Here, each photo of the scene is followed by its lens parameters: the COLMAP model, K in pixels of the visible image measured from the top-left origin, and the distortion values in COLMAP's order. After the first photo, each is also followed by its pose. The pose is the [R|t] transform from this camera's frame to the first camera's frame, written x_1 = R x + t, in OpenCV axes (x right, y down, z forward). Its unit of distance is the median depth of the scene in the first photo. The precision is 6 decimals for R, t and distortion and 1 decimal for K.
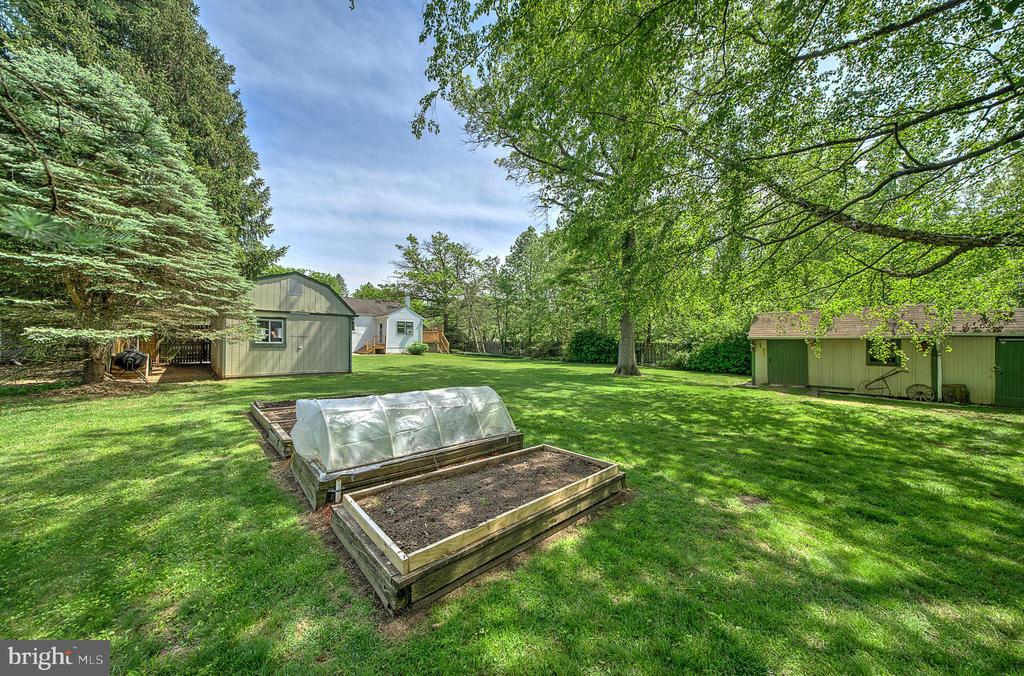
lens RADIAL K [[337.6, 0, 511.7], [0, 337.6, 345.1], [0, 0, 1]] dist [0.001332, 0.000131]
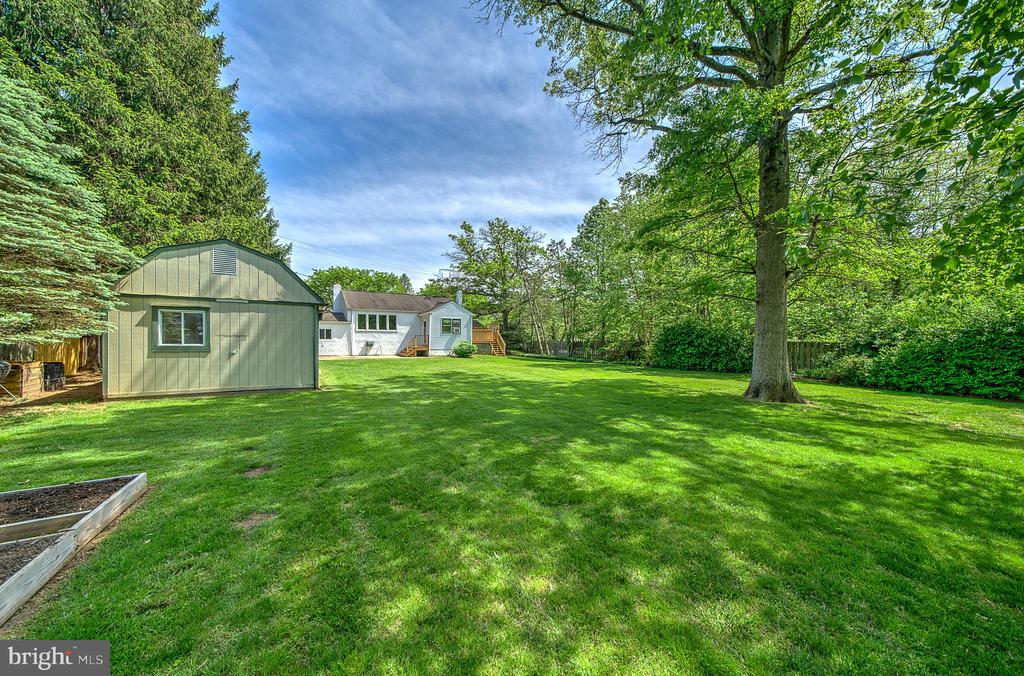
lens RADIAL K [[352.4, 0, 511.0], [0, 352.4, 342.5], [0, 0, 1]] dist [0.001207, 0.000039]
pose [[0.977248, -0.006290, -0.212006, 0.018312], [0.004769, 0.999959, -0.007681, -0.001191], [0.212046, 0.006495, 0.977238, 0.130961]]
